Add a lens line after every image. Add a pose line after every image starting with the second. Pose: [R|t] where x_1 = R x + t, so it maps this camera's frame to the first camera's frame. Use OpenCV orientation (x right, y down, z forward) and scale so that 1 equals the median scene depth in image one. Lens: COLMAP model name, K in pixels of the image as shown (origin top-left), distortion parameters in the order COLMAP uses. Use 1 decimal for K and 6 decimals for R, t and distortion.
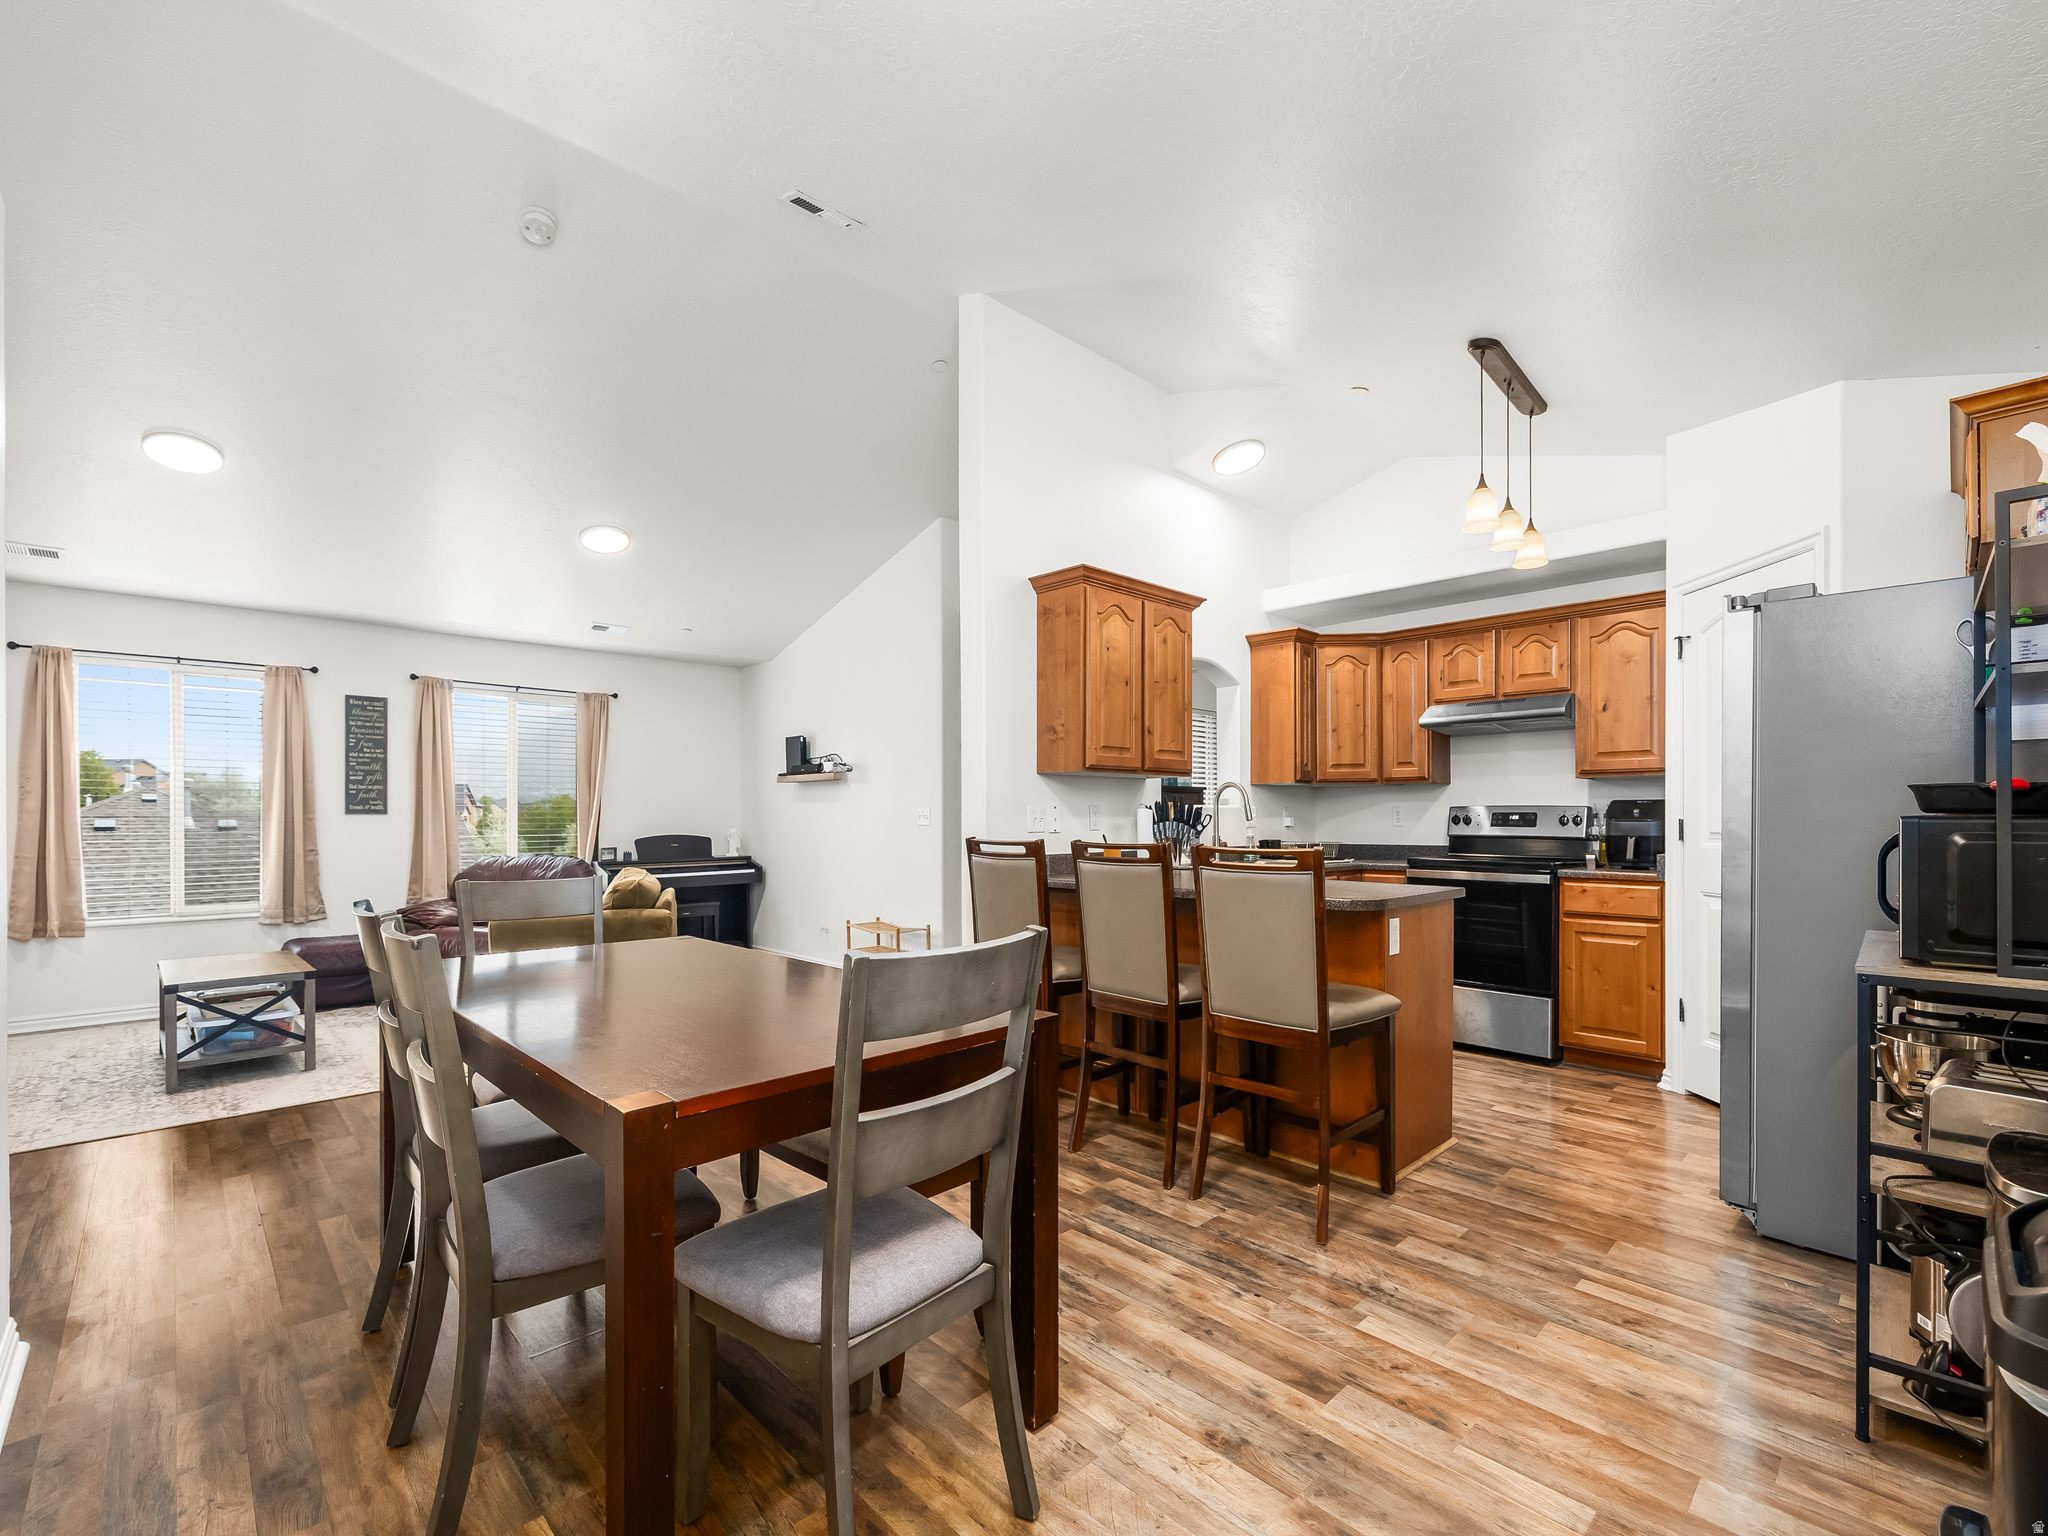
lens RADIAL K [[900.9, 0, 1021.0], [0, 900.9, 820.0], [0, 0, 1]] dist [0.000280, -0.000008]
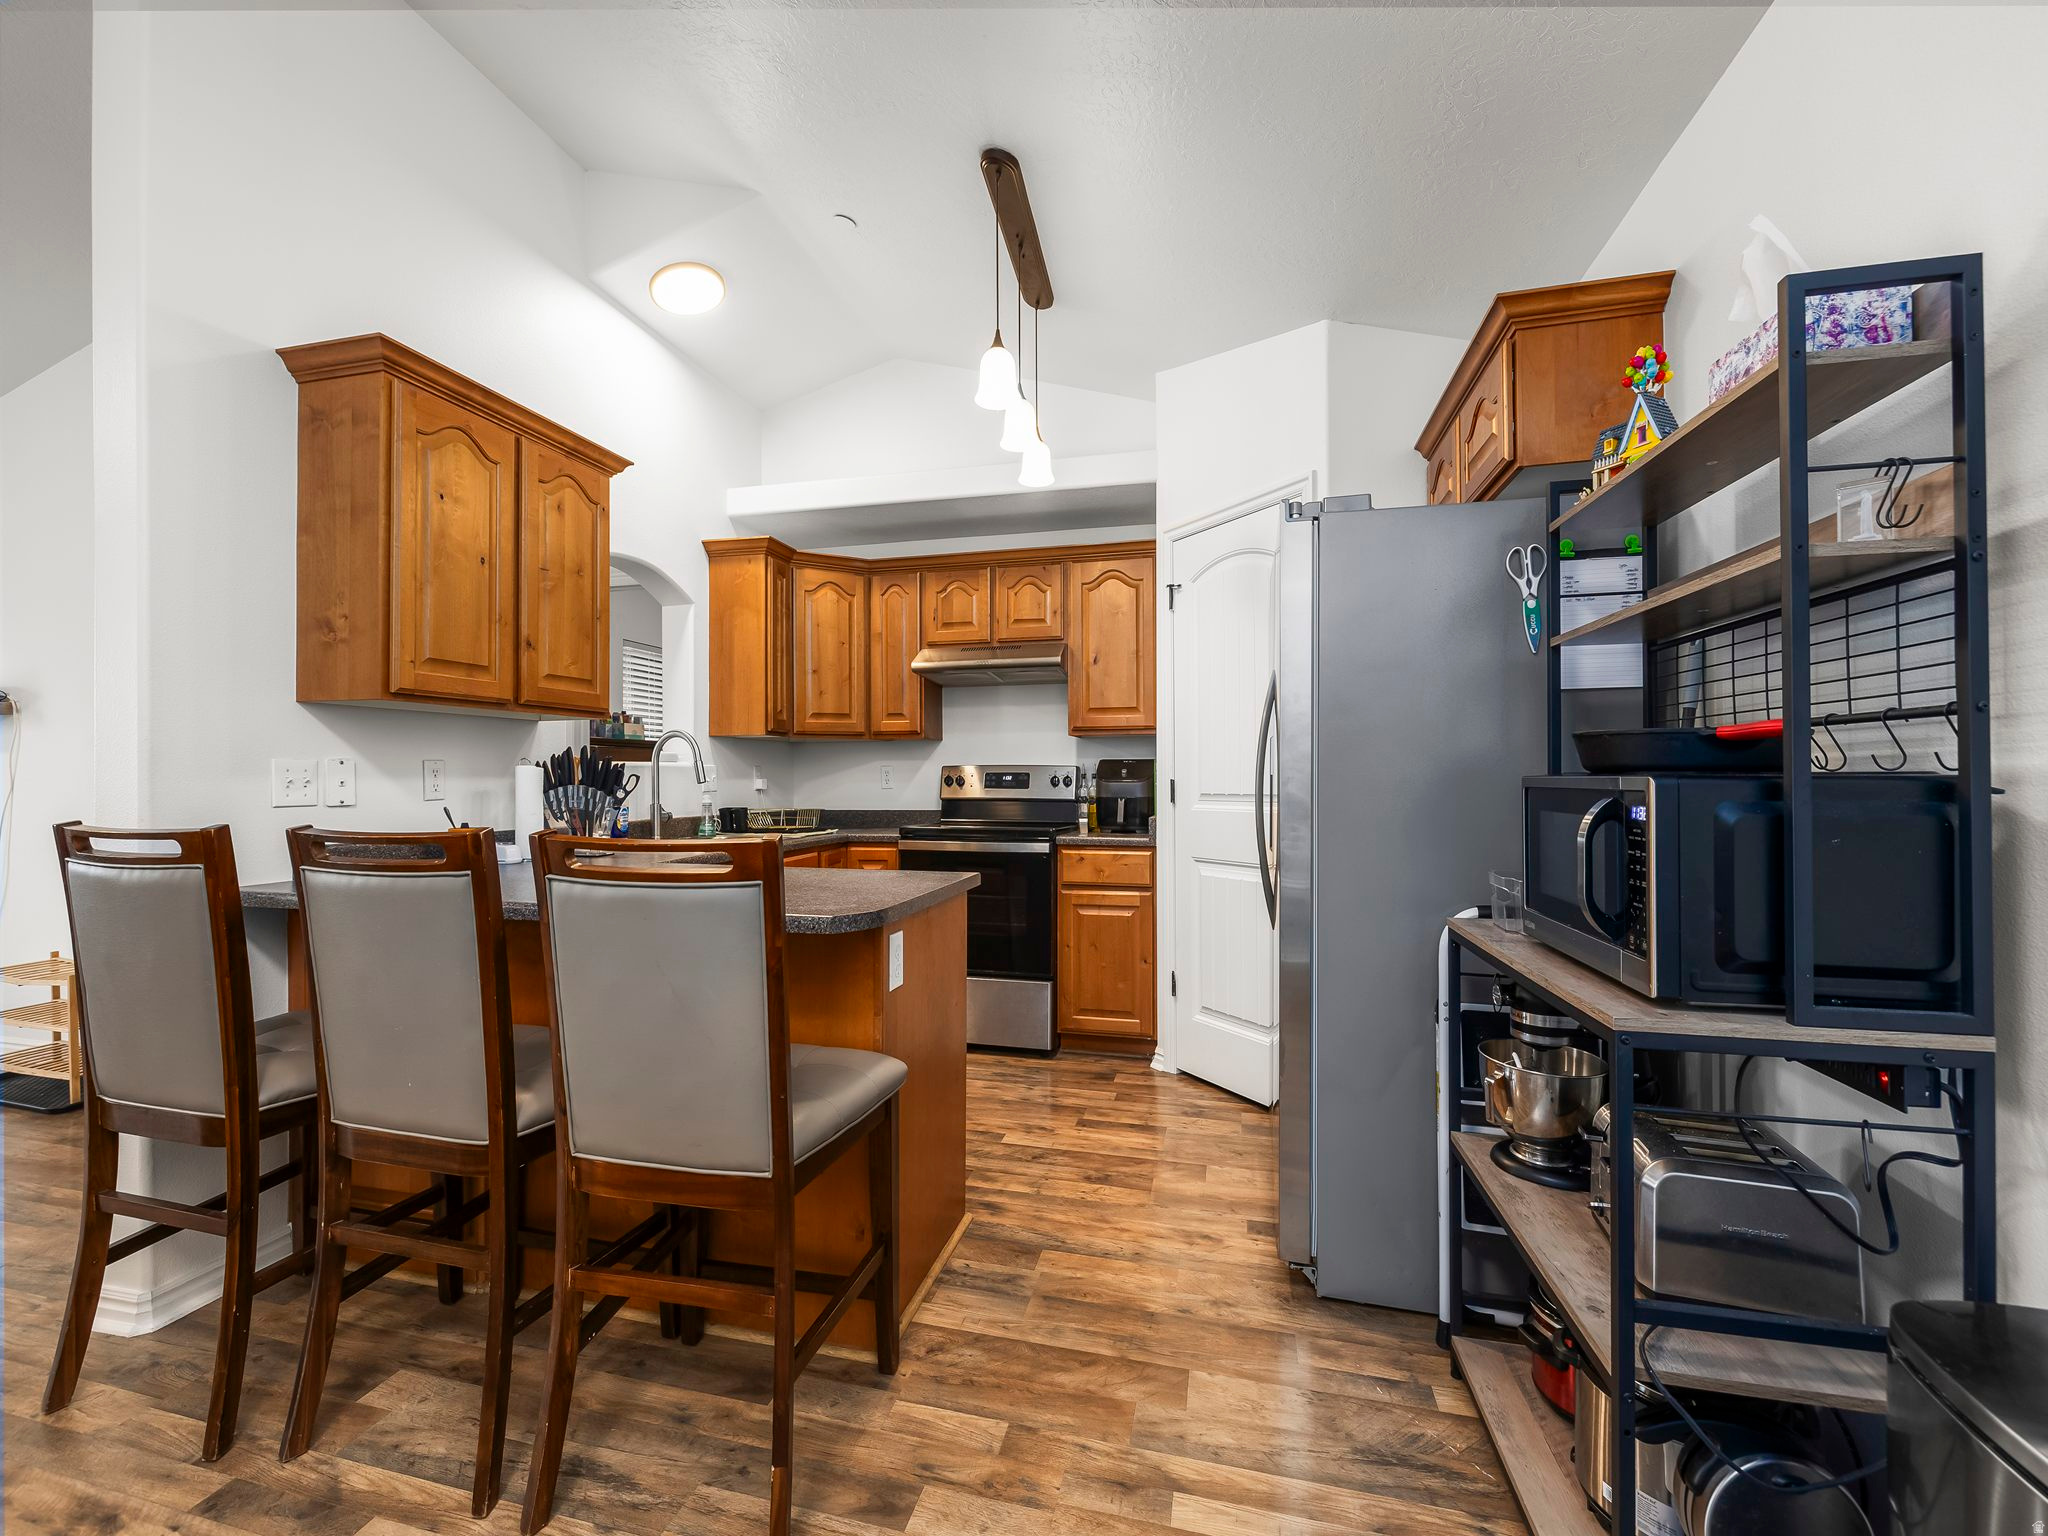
lens RADIAL K [[865.4, 0, 1024.0], [0, 865.4, 768.0], [0, 0, 1]] dist [-0.000524, -0.000144]
pose [[0.844808, 0.004629, 0.535049, 0.111142], [0.002993, 0.999906, -0.013376, -0.001547], [-0.535061, 0.012902, 0.844715, 0.297620]]
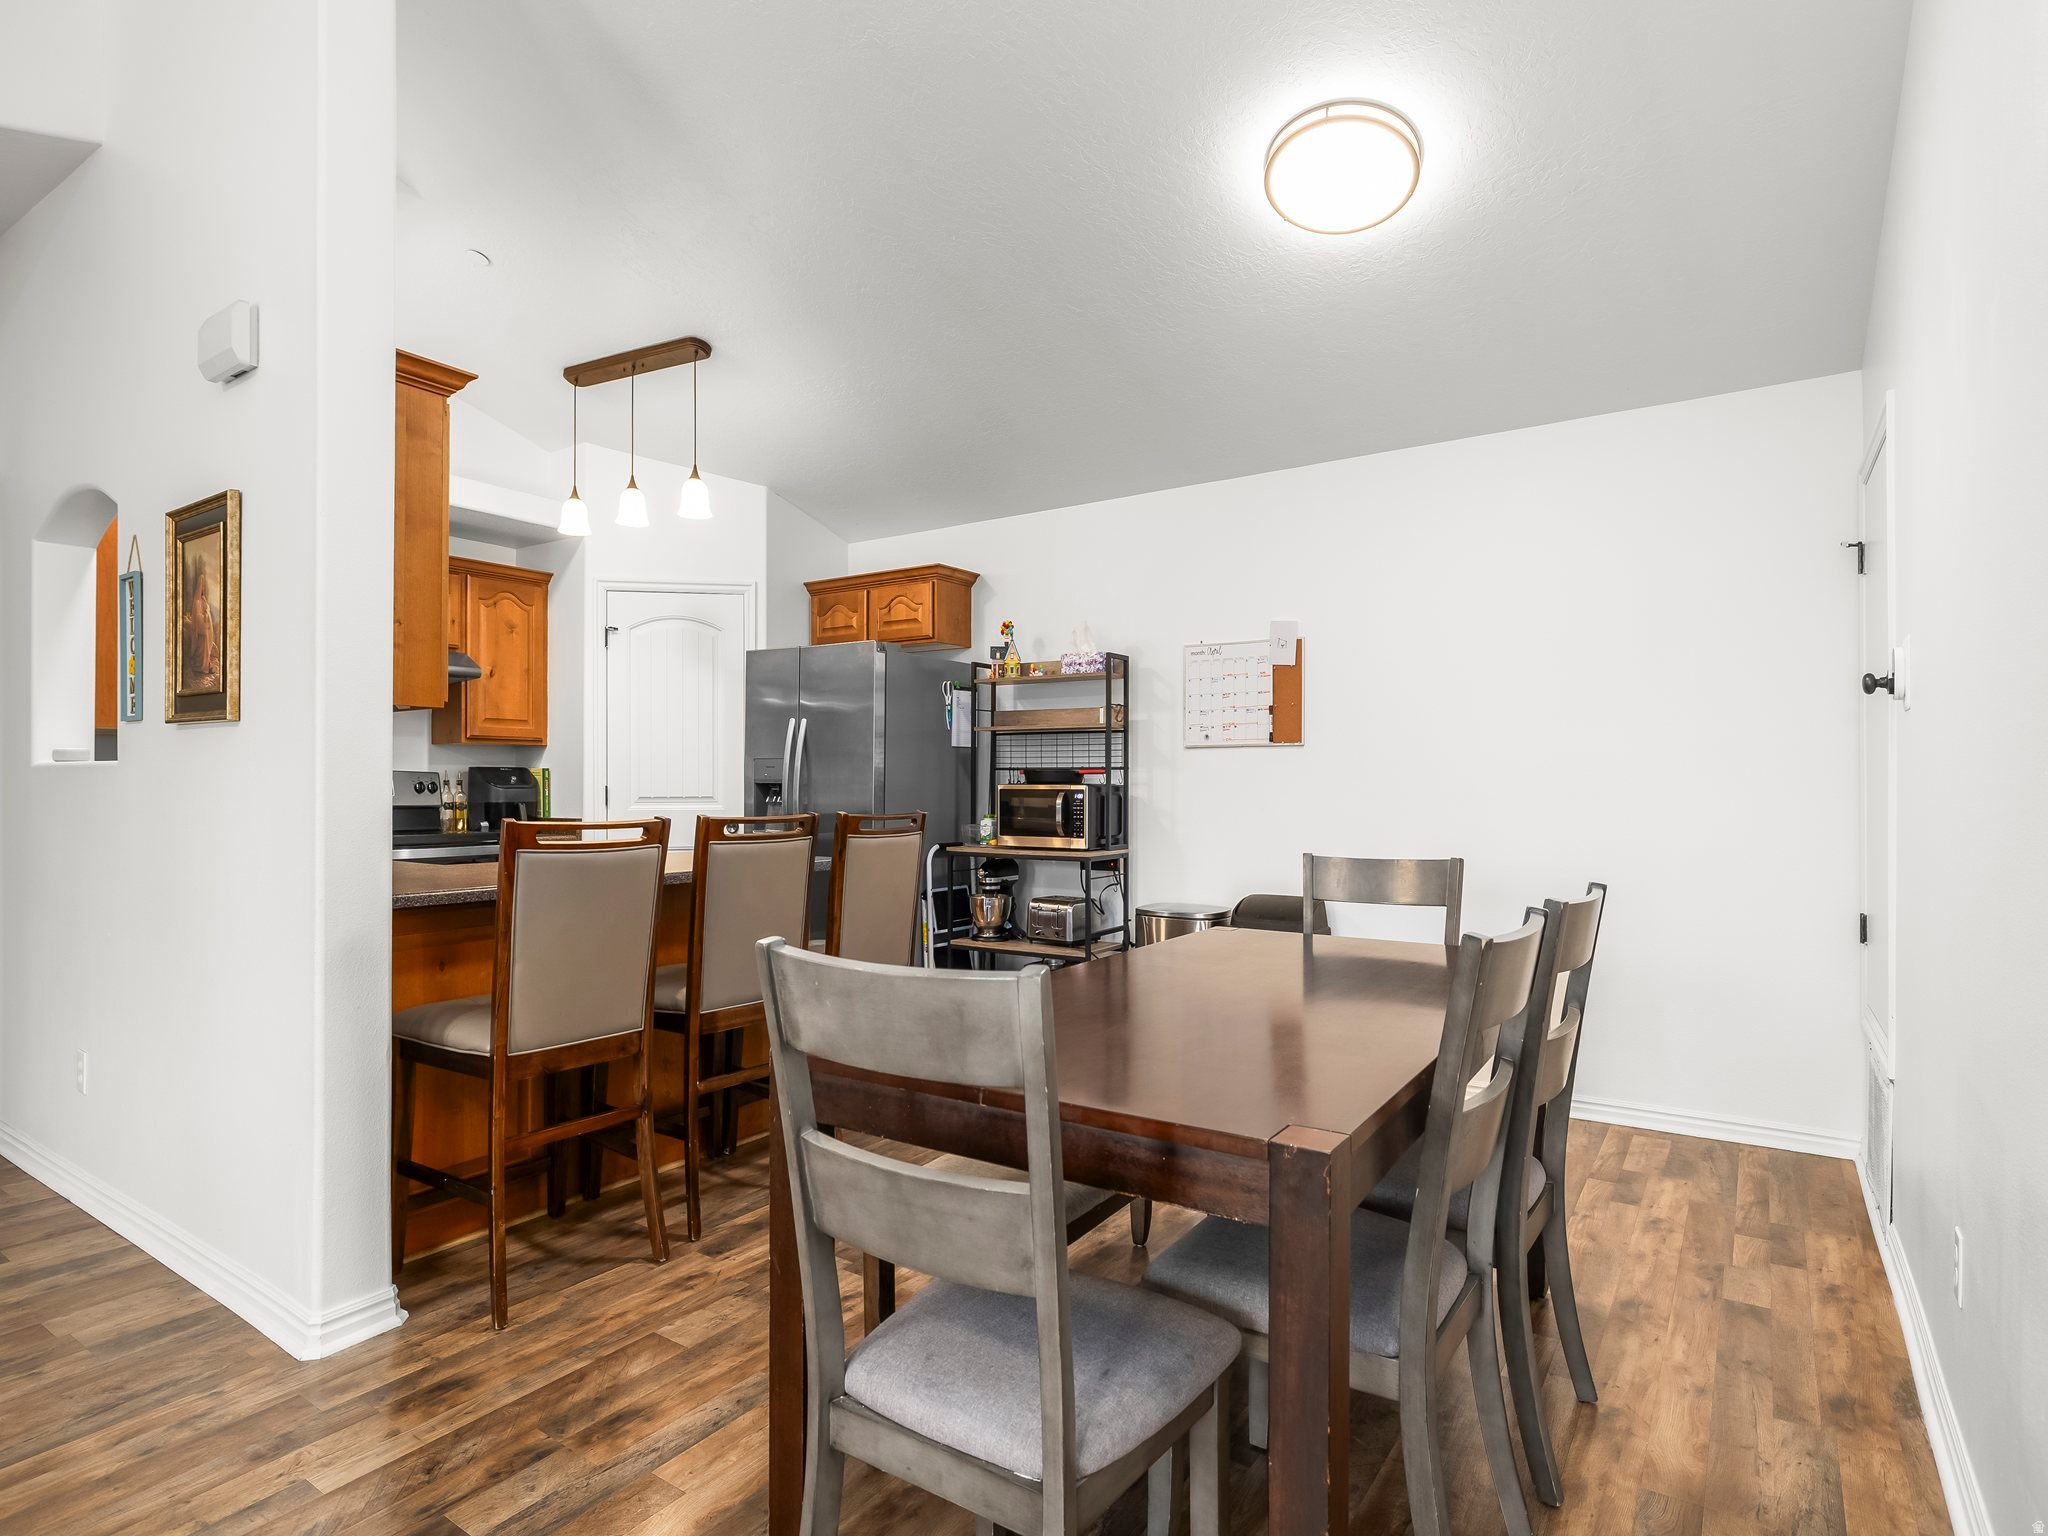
lens RADIAL K [[1085.6, 0, 1024.0], [0, 1085.6, 768.0], [0, 0, 1]] dist [0.000375, -0.000025]
pose [[-0.221227, 0.014196, 0.975119, -0.678654], [0.001446, 0.999898, -0.014229, -0.003091], [-0.975221, -0.001738, -0.221225, 0.728076]]
